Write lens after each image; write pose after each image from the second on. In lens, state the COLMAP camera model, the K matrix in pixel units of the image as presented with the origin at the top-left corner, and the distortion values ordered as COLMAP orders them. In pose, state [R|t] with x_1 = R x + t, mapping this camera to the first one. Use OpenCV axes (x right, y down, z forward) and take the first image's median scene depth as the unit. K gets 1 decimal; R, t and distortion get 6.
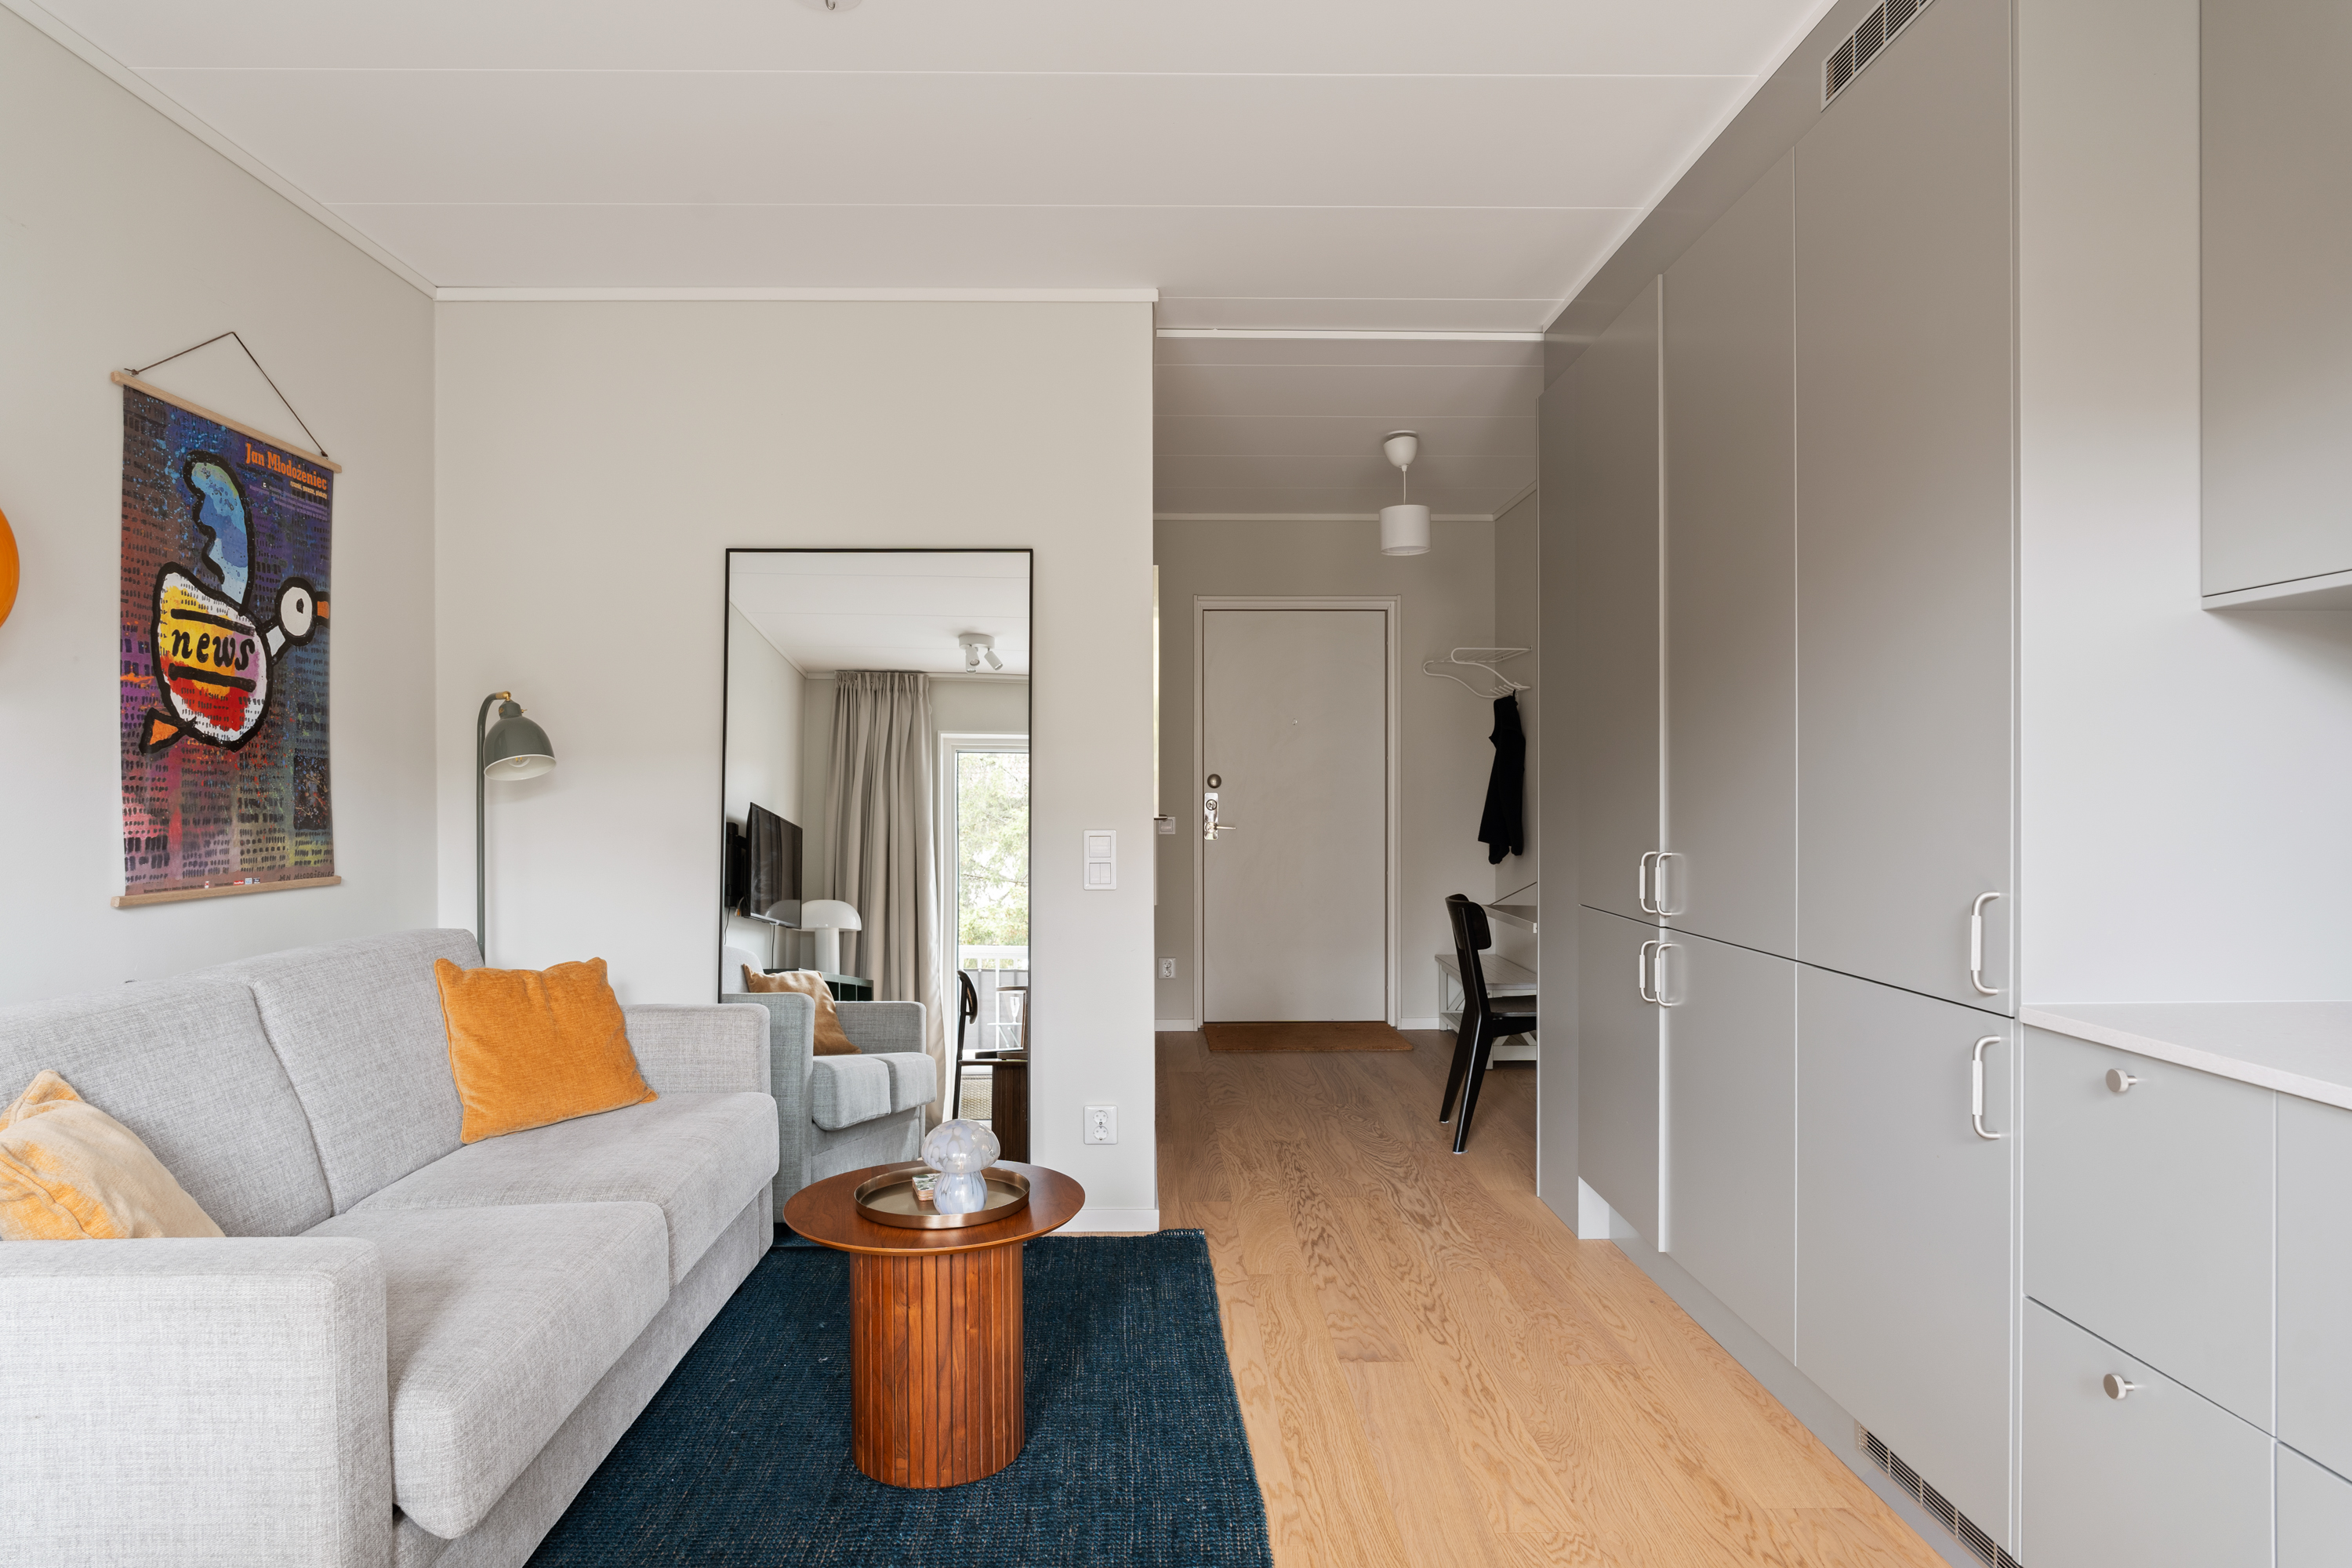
lens RADIAL K [[1438.6, 0, 1130.4], [0, 1438.6, 785.6], [0, 0, 1]] dist [-0.002180, -0.000392]
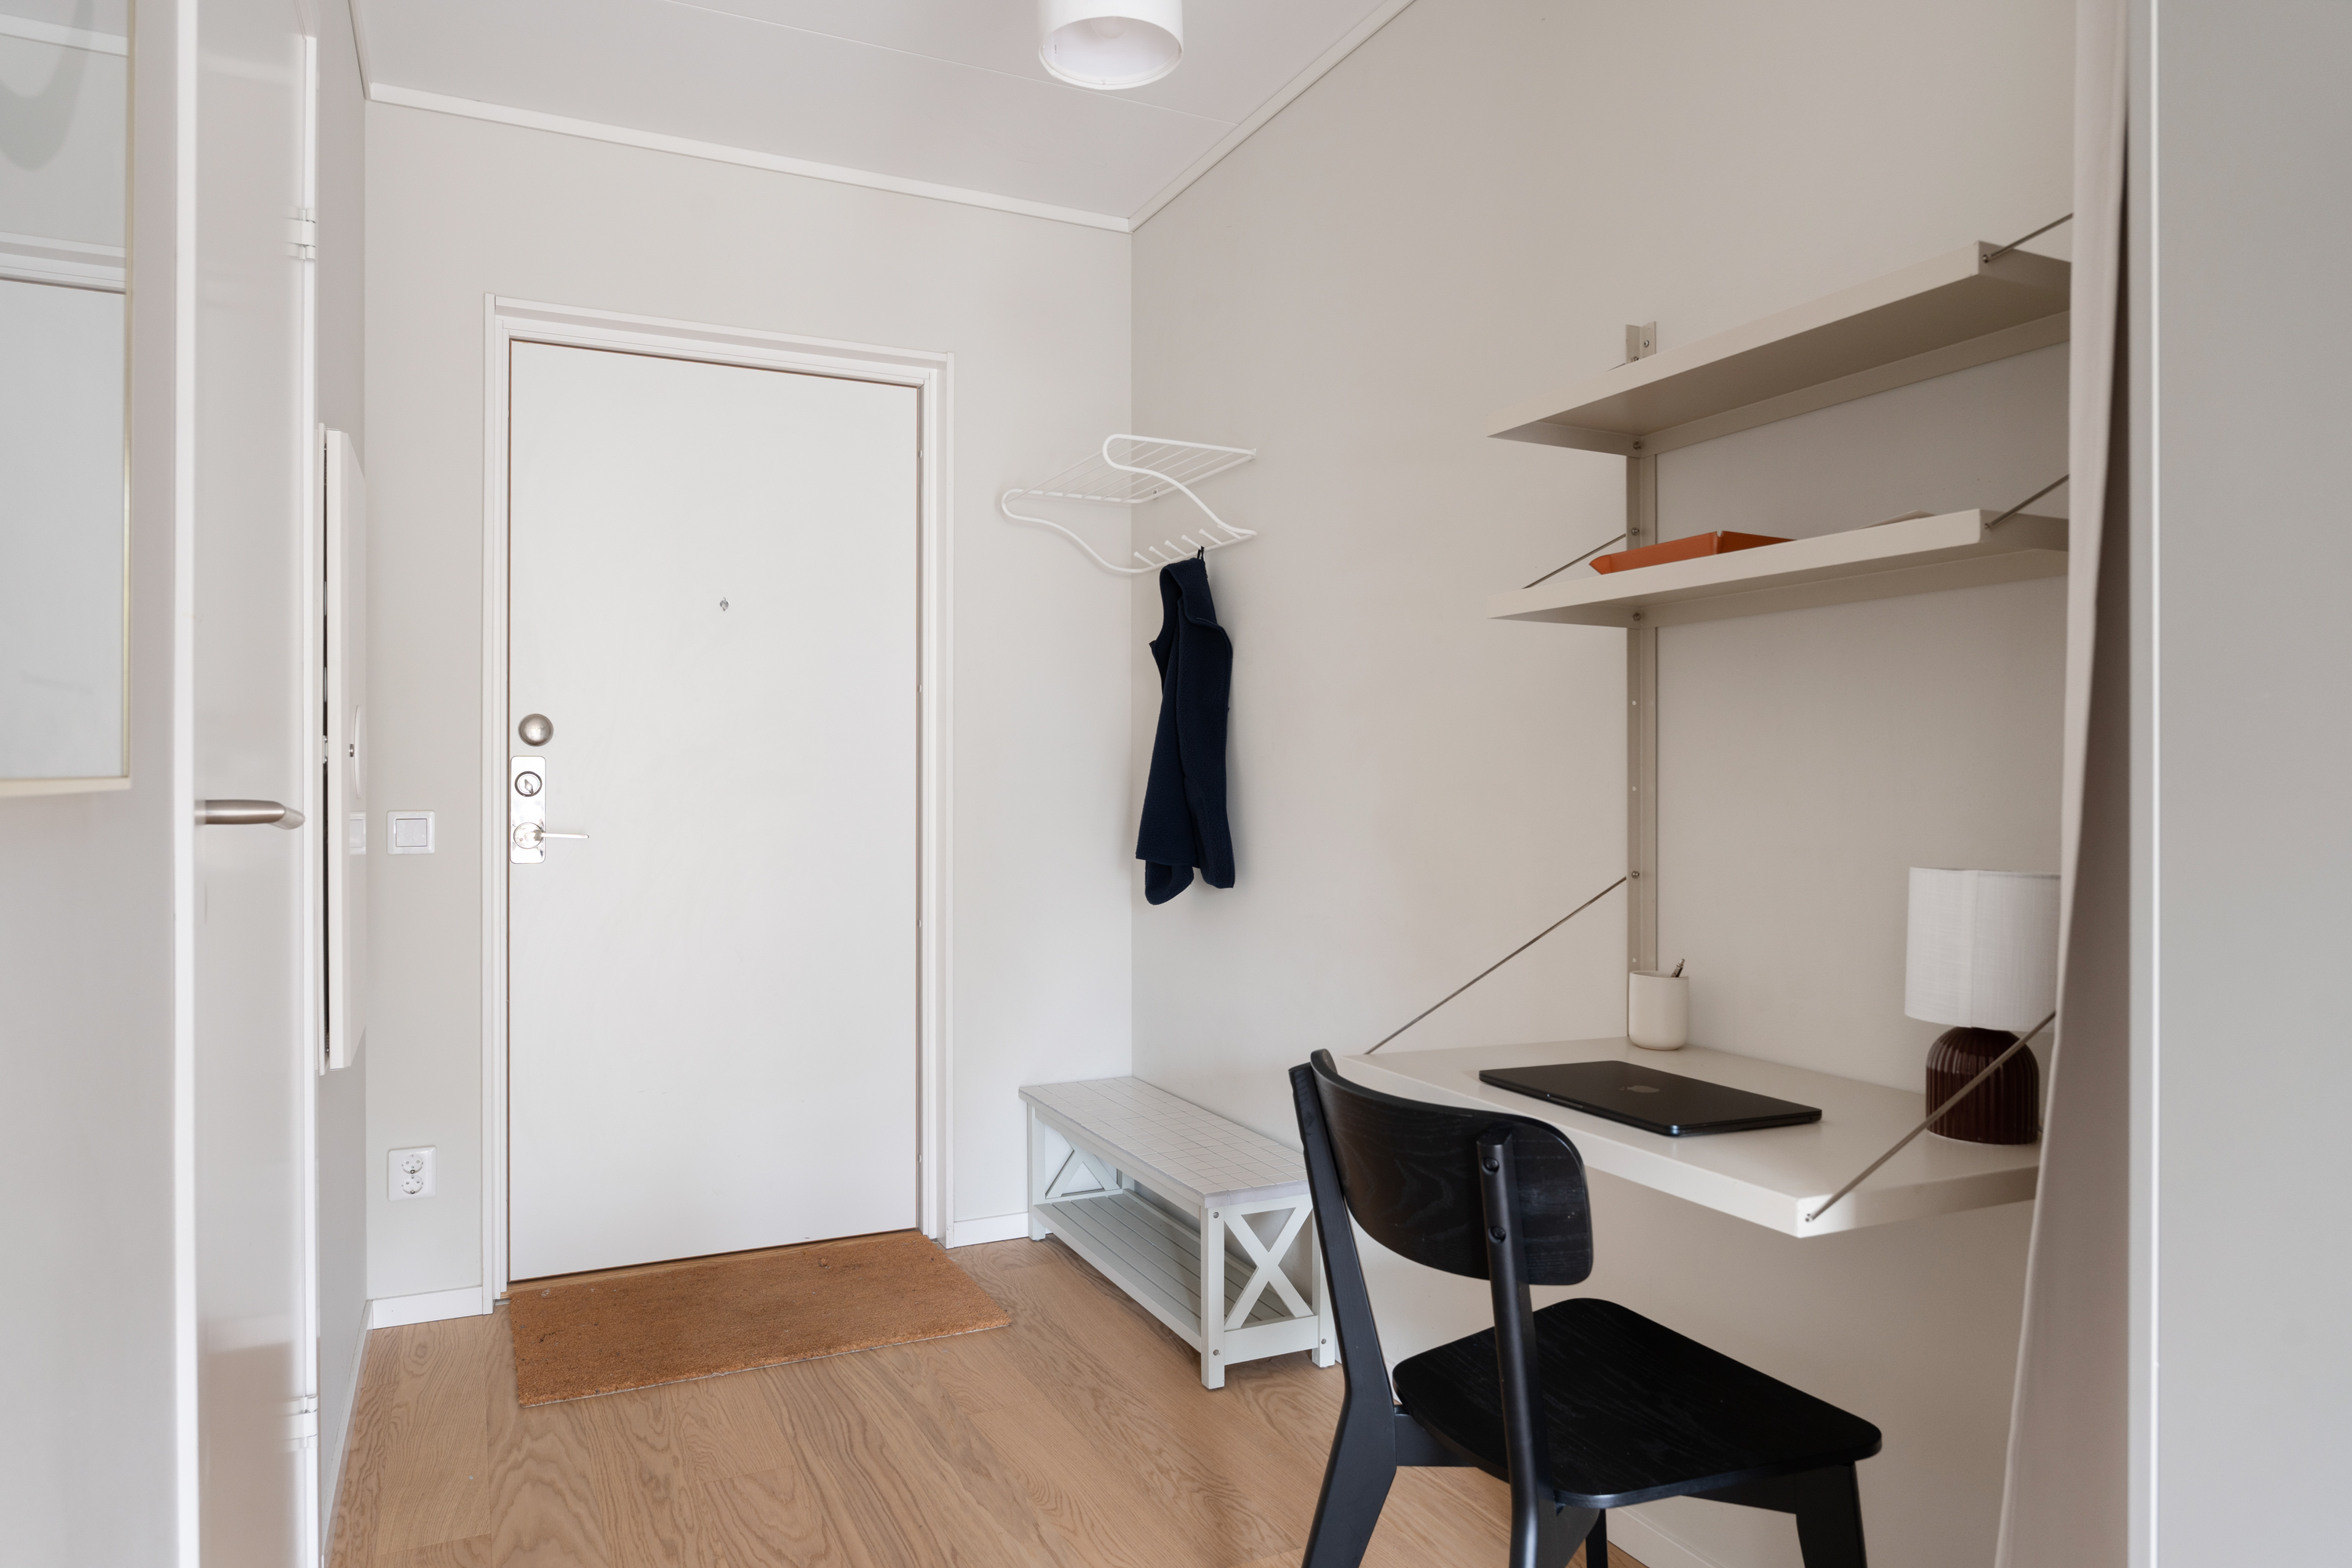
lens RADIAL K [[1499.1, 0, 1176.0], [0, 1499.1, 784.0], [0, 0, 1]] dist [0.000252, -0.000521]
pose [[0.895443, 0.003623, 0.445162, 0.030265], [-0.002099, 0.999990, -0.003916, 0.015088], [-0.445171, 0.002572, 0.895442, 0.514526]]
